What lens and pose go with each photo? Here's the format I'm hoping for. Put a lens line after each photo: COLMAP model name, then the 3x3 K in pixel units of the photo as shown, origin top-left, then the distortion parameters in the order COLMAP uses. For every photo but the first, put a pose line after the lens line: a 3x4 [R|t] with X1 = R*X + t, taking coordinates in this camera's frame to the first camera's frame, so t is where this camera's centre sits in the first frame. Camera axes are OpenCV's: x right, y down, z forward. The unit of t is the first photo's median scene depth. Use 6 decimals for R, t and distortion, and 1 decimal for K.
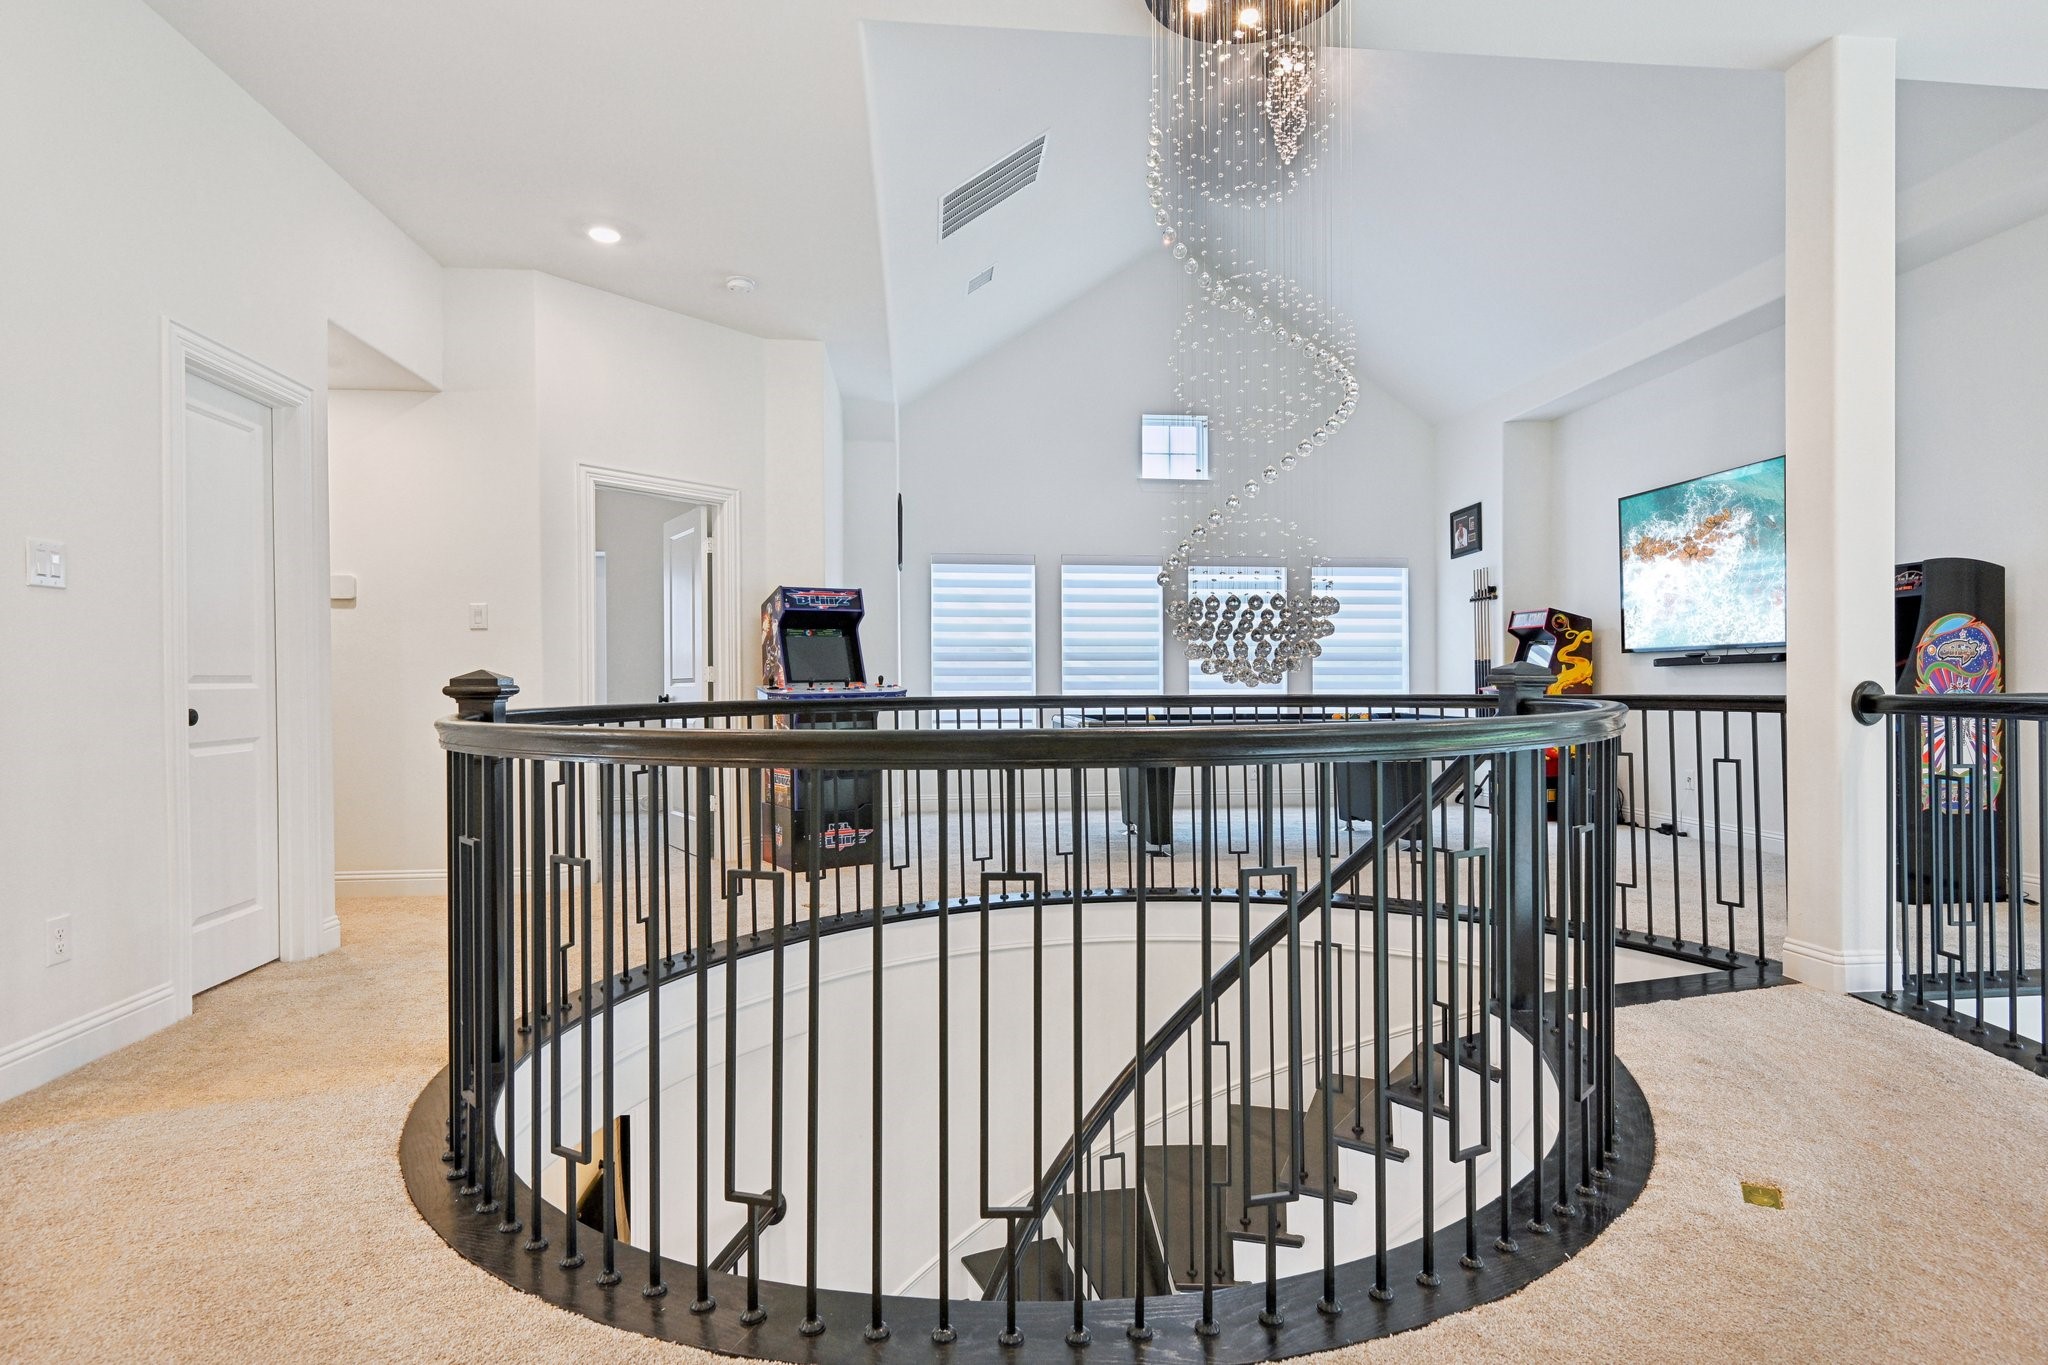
lens RADIAL K [[1054.4, 0, 1024.0], [0, 1054.4, 682.5], [0, 0, 1]] dist [-0.000578, -0.000273]
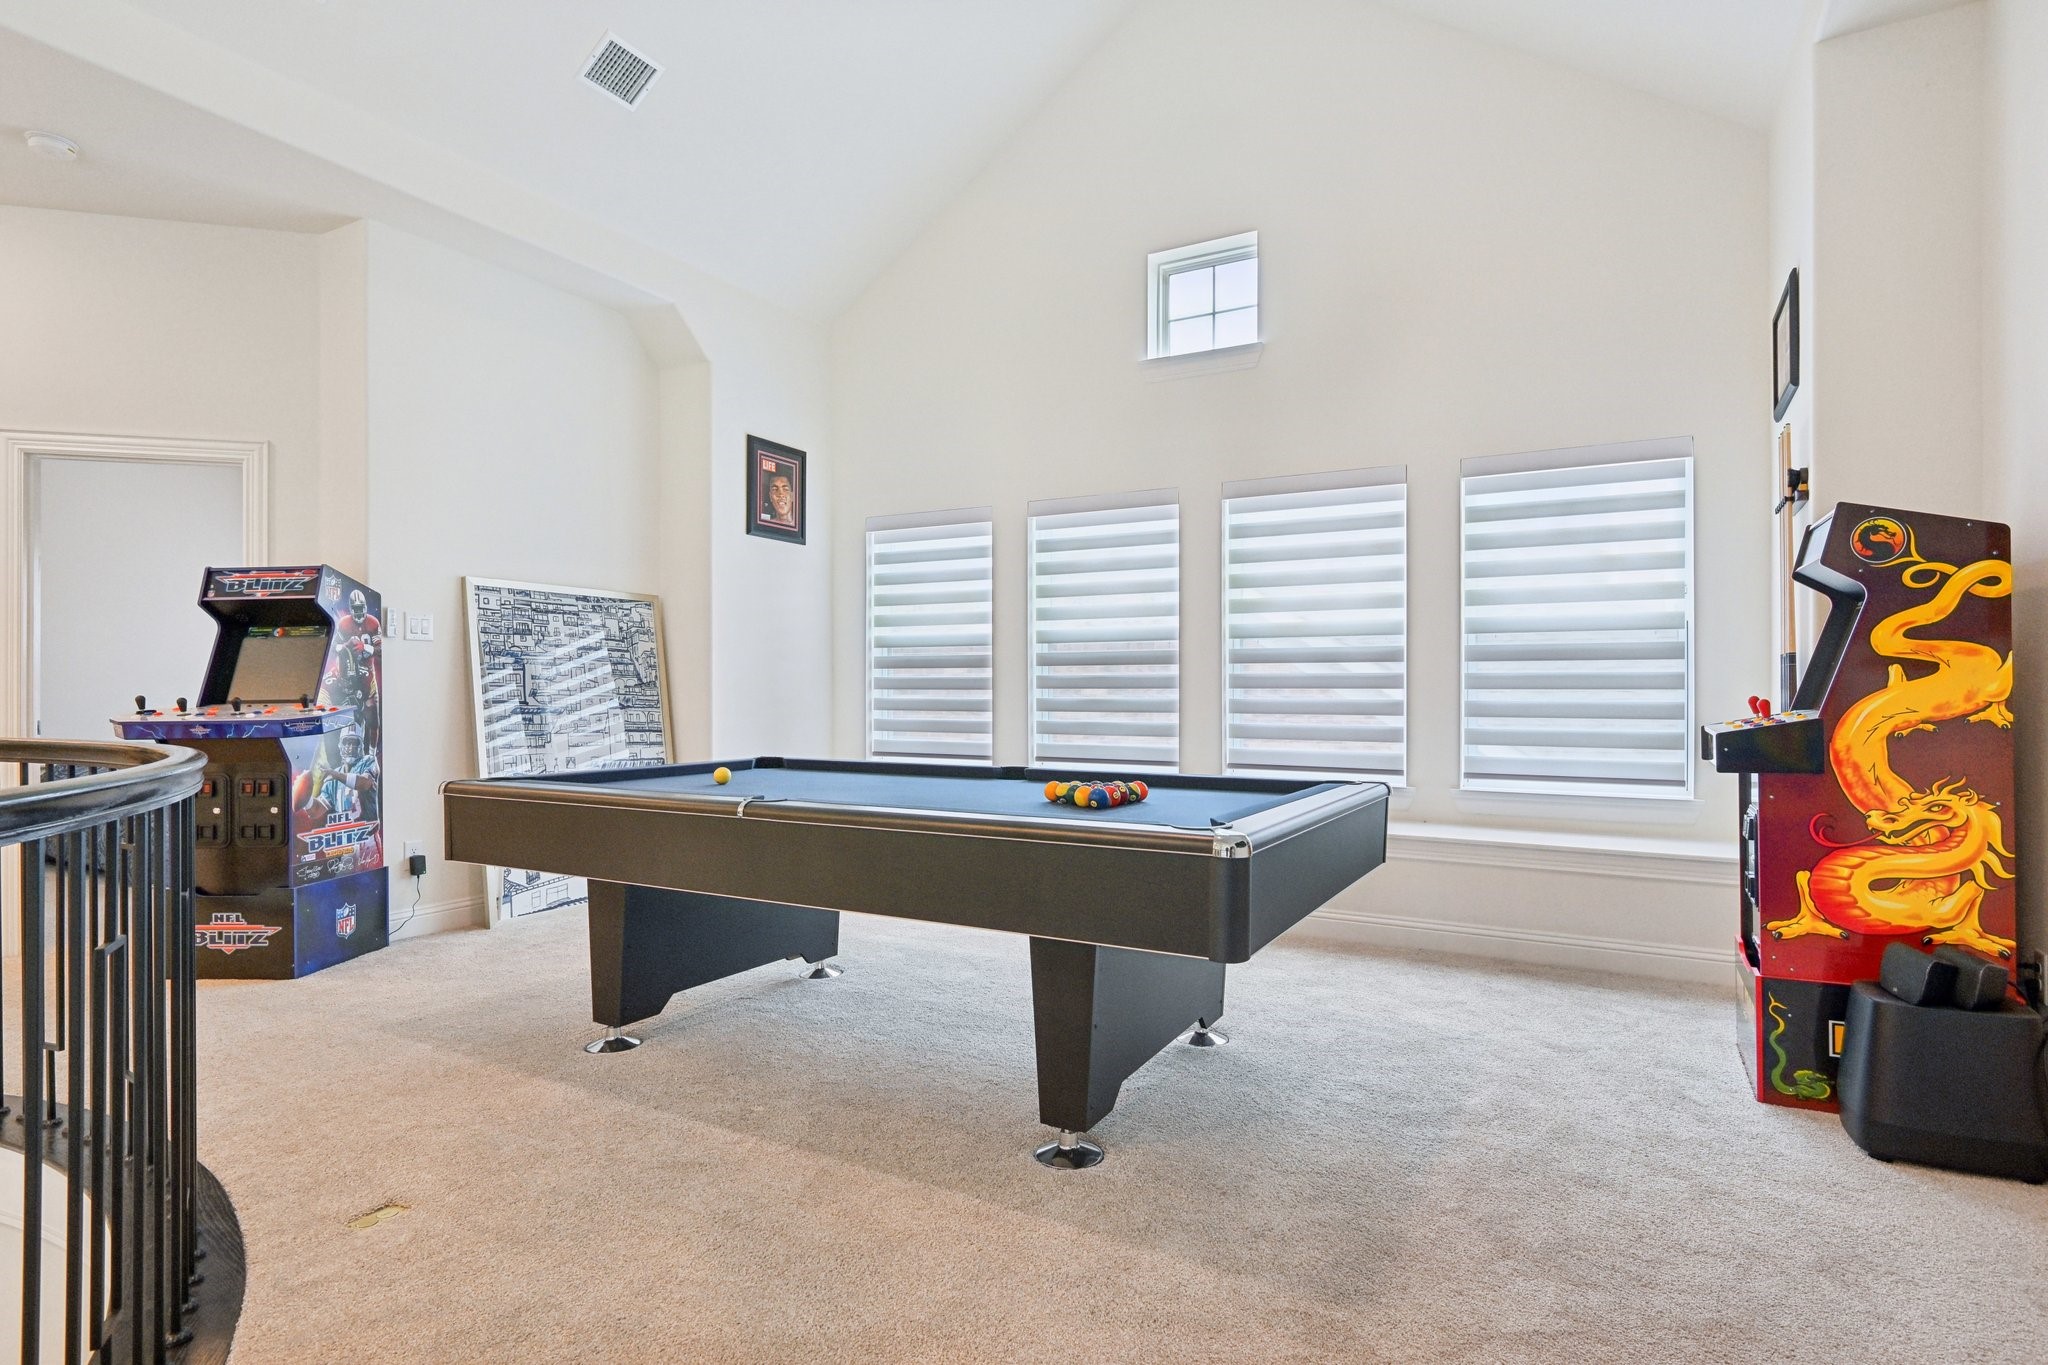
lens RADIAL K [[1054.4, 0, 1024.0], [0, 1054.4, 682.5], [0, 0, 1]] dist [-0.000578, -0.000273]
pose [[0.821943, -0.001954, -0.569567, 0.473862], [-0.002243, 0.999975, -0.006667, -0.008084], [0.569566, 0.006758, 0.821918, 0.555972]]
